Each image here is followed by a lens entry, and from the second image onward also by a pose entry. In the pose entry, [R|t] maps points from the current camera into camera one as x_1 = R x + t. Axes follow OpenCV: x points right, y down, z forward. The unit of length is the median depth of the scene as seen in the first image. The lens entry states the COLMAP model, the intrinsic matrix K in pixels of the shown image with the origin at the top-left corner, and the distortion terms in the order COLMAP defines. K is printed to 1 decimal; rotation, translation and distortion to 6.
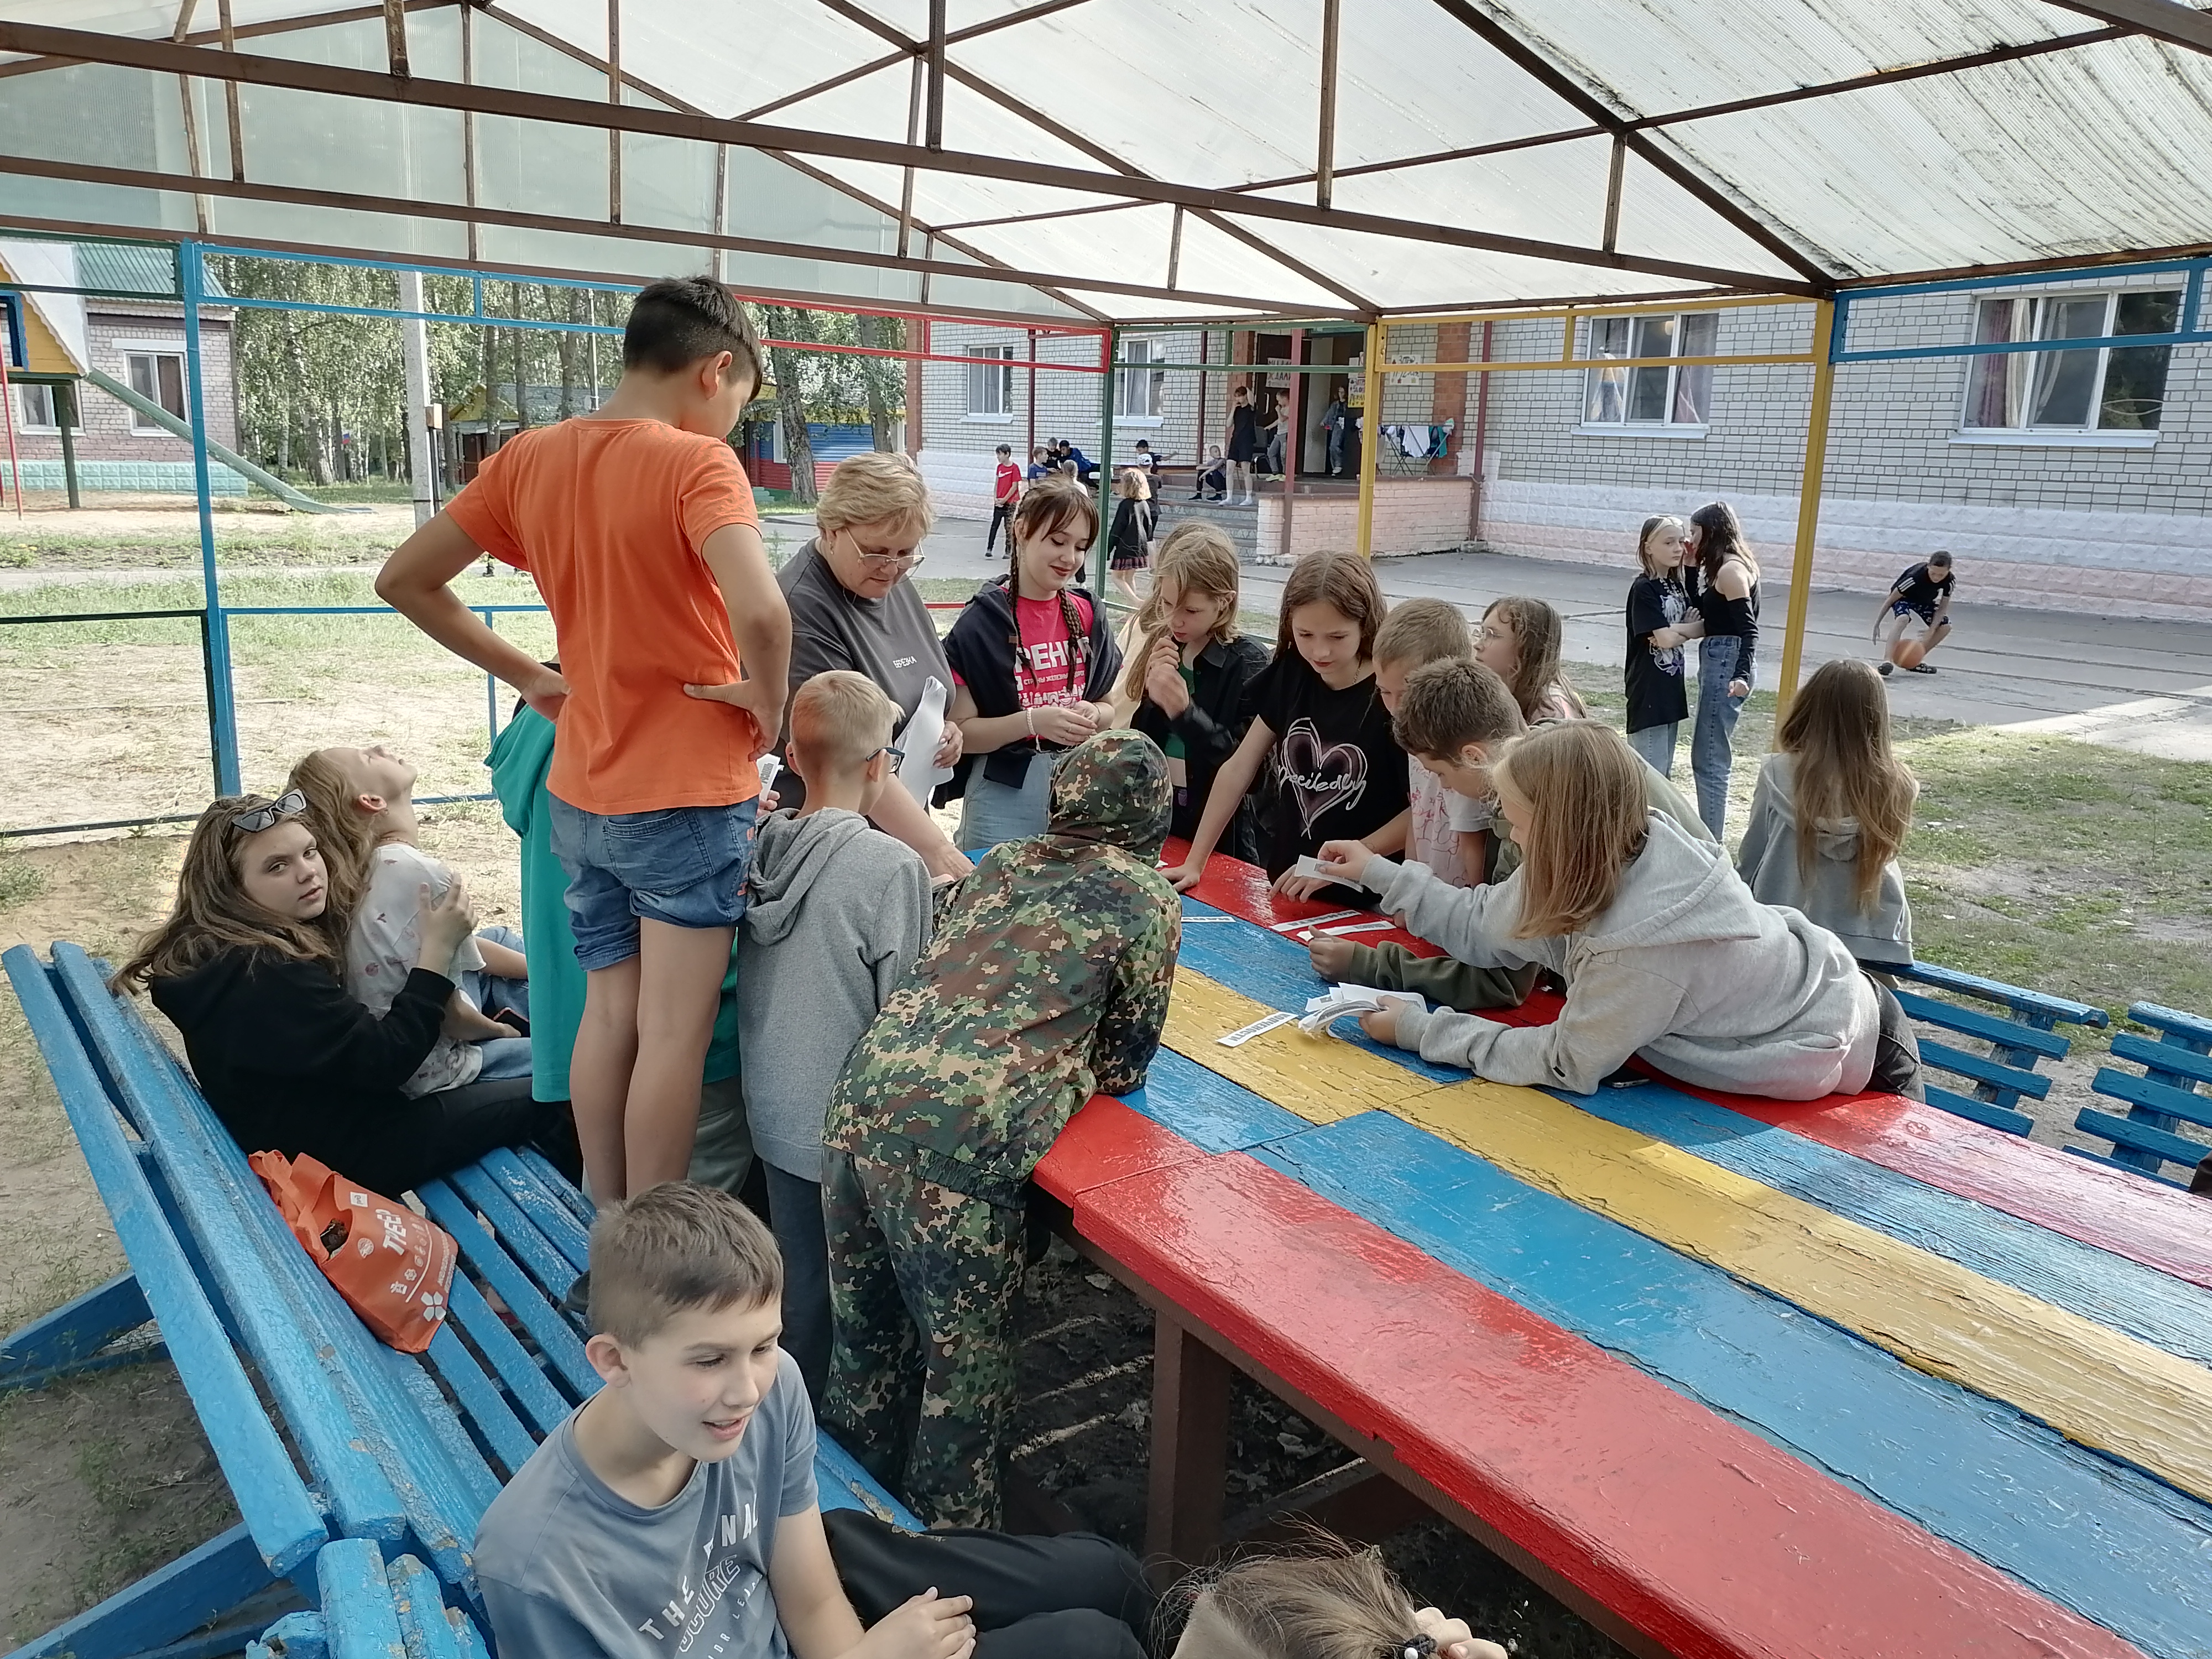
lens RADIAL K [[1671.0, 0, 1106.0], [0, 1671.0, 829.5], [0, 0, 1]] dist [0.000733, -0.003171]
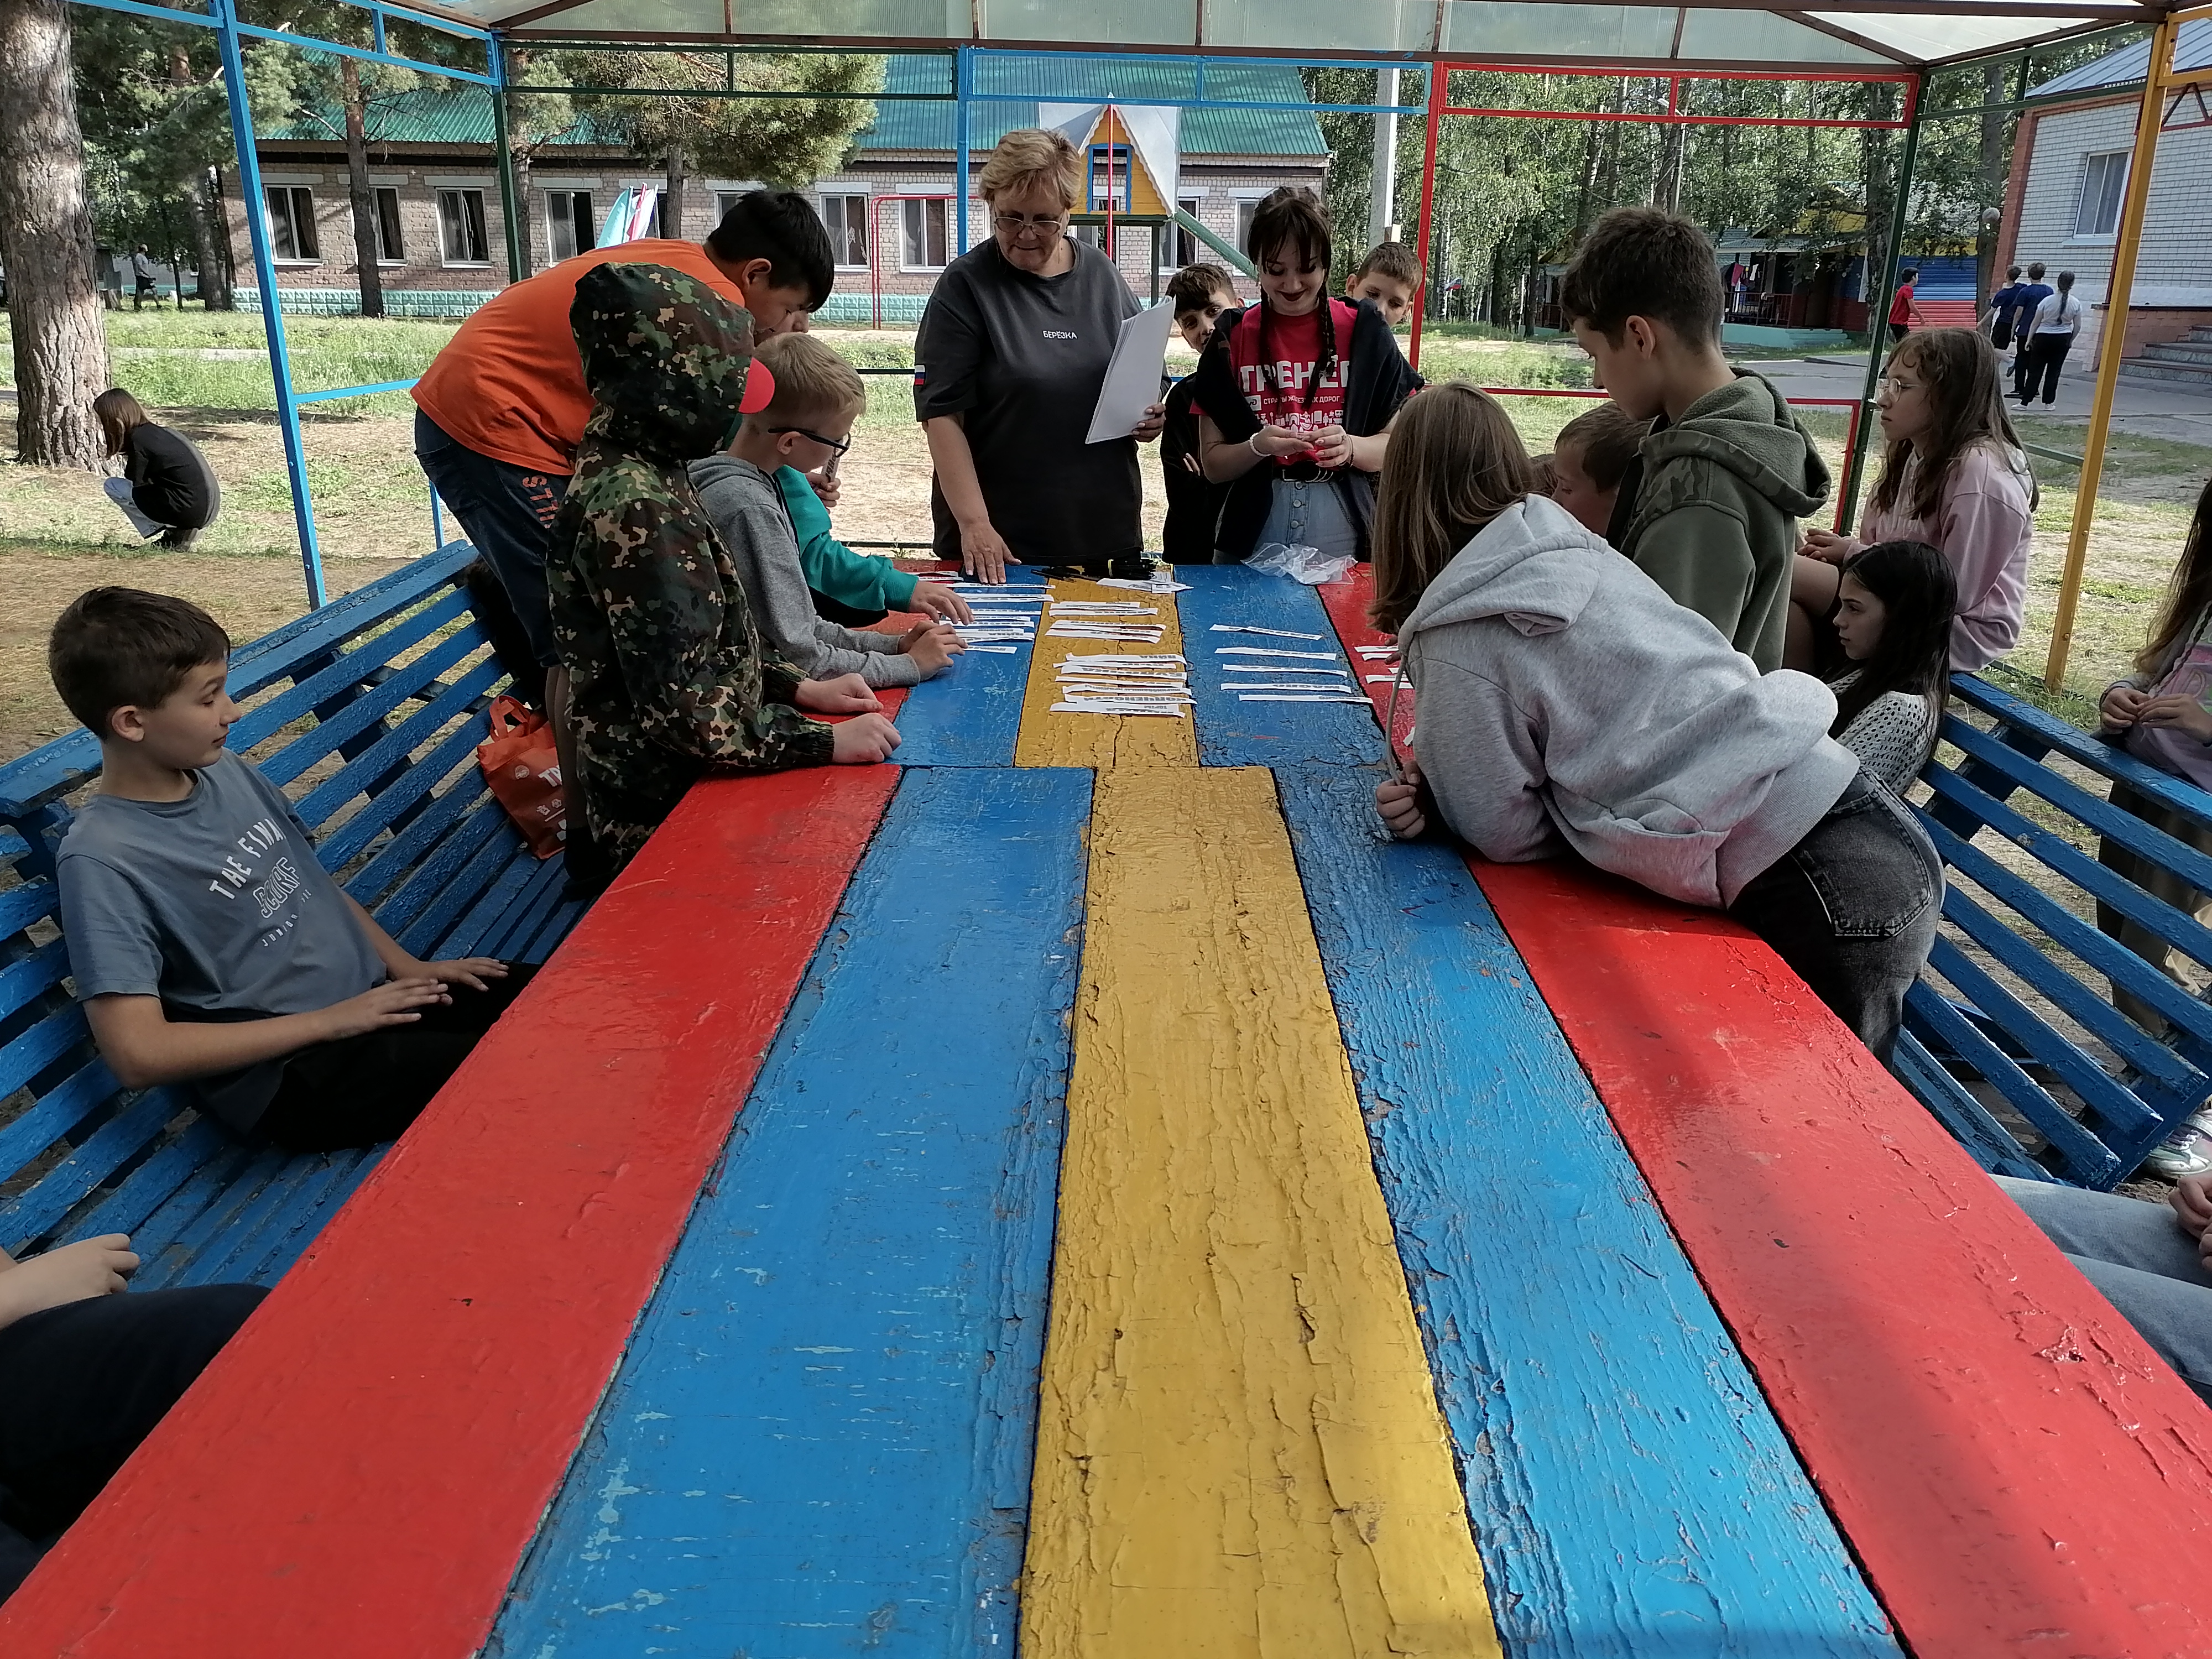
lens RADIAL K [[1687.0, 0, 1106.0], [0, 1687.0, 829.5], [0, 0, 1]] dist [0.007375, 0.003678]
pose [[0.778945, 0.183008, -0.599794, 0.343705], [-0.140234, 0.983081, 0.117835, 0.036079], [0.611211, -0.007675, 0.791430, 0.112394]]
